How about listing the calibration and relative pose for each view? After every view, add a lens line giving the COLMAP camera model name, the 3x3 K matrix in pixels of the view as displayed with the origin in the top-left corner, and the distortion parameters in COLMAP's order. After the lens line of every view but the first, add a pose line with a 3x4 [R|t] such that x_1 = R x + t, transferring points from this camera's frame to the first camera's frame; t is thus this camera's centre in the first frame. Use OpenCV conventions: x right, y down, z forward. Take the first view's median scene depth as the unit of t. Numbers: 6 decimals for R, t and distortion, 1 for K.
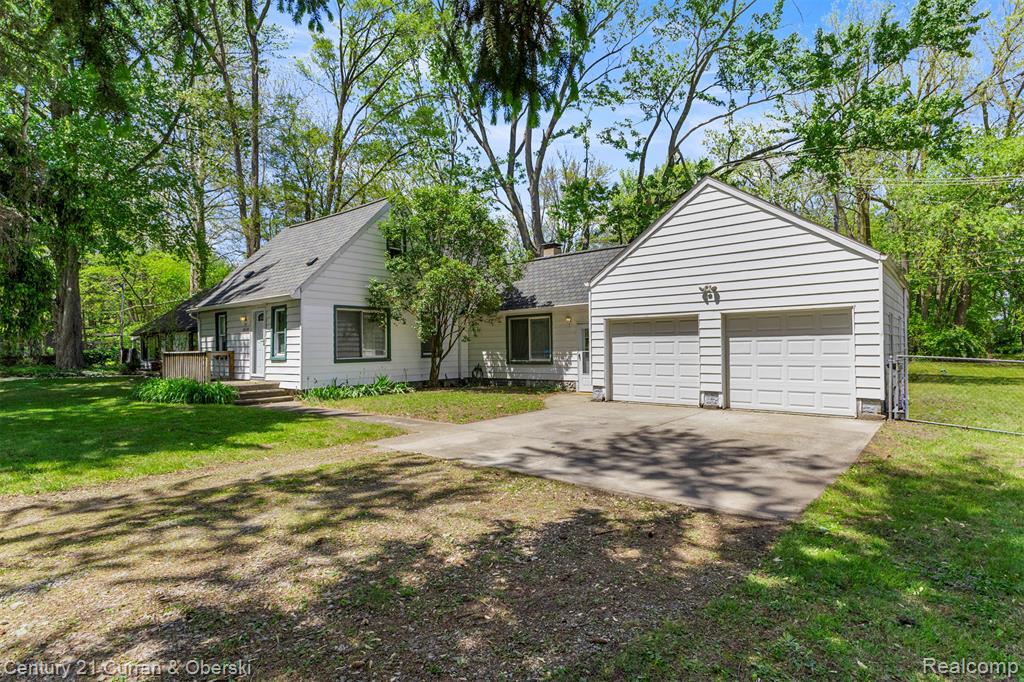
lens RADIAL K [[514.0, 0, 521.0], [0, 514.0, 348.3], [0, 0, 1]] dist [0.007460, -0.000706]
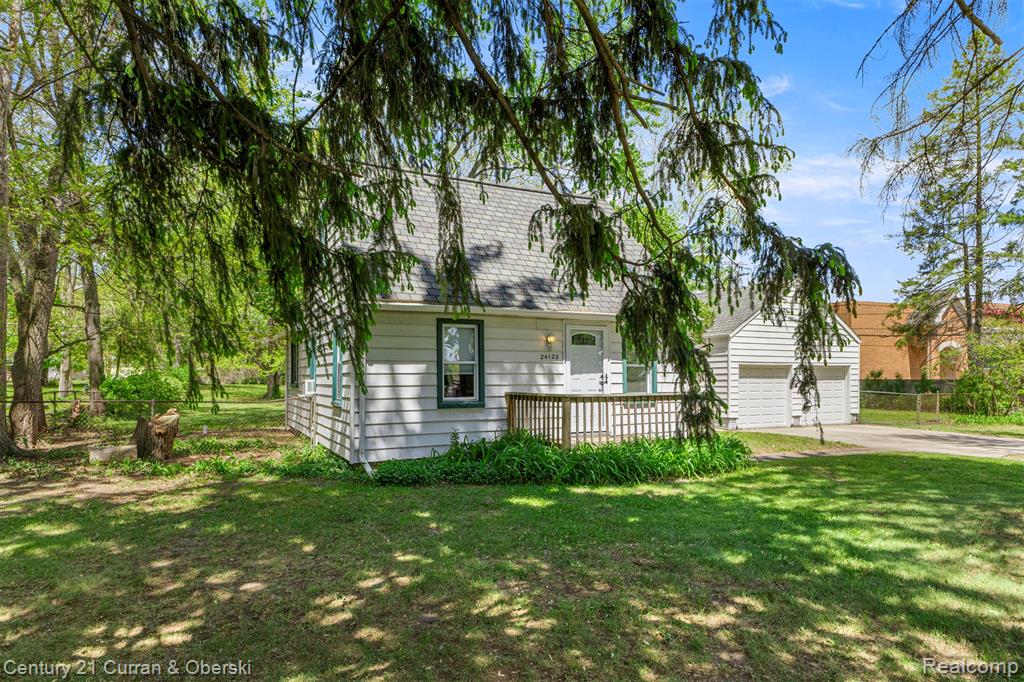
lens RADIAL K [[627.7, 0, 530.9], [0, 627.7, 362.3], [0, 0, 1]] dist [0.000181, 0.002998]
pose [[0.401720, 0.035416, 0.915078, -1.309996], [-0.001867, 0.999281, -0.037855, -0.002291], [-0.915761, 0.013499, 0.401497, 0.775935]]
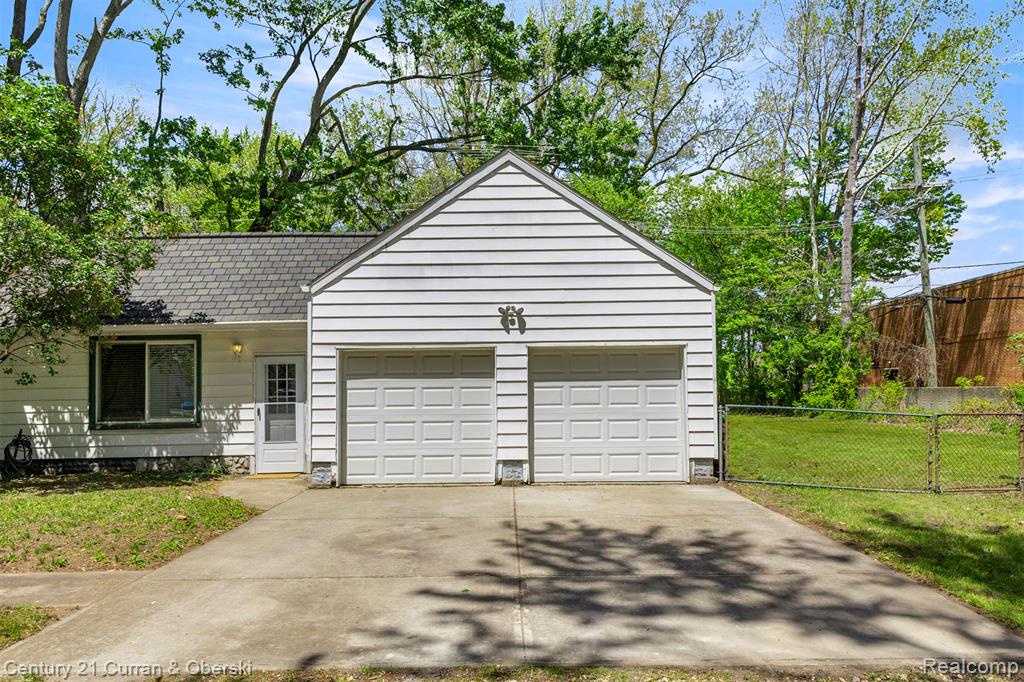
lens RADIAL K [[705.2, 0, 502.4], [0, 705.2, 366.5], [0, 0, 1]] dist [0.035840, -0.019965]
pose [[0.773428, 0.026945, 0.633311, -0.189940], [0.002584, 0.998954, -0.045659, 0.001667], [-0.633879, 0.036950, 0.772549, 0.220037]]
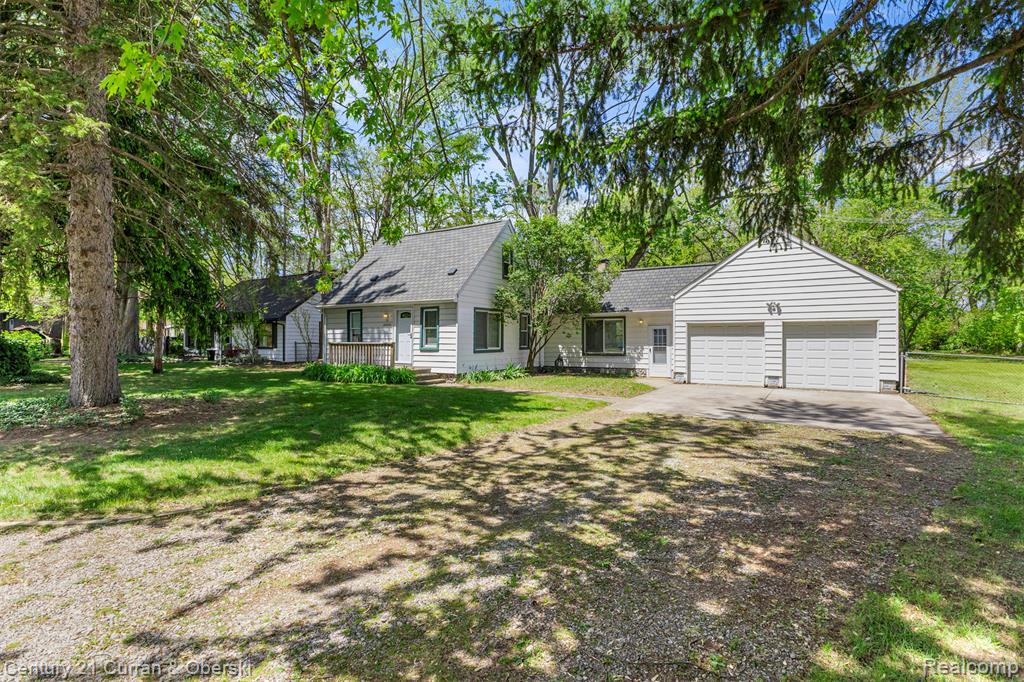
lens RADIAL K [[490.0, 0, 512.9], [0, 490.0, 334.9], [0, 0, 1]] dist [0.005658, 0.001459]
pose [[0.991195, 0.015586, 0.131493, -0.420242], [-0.014136, 0.999829, -0.011953, -0.002951], [-0.131657, 0.009989, 0.991245, -0.205579]]
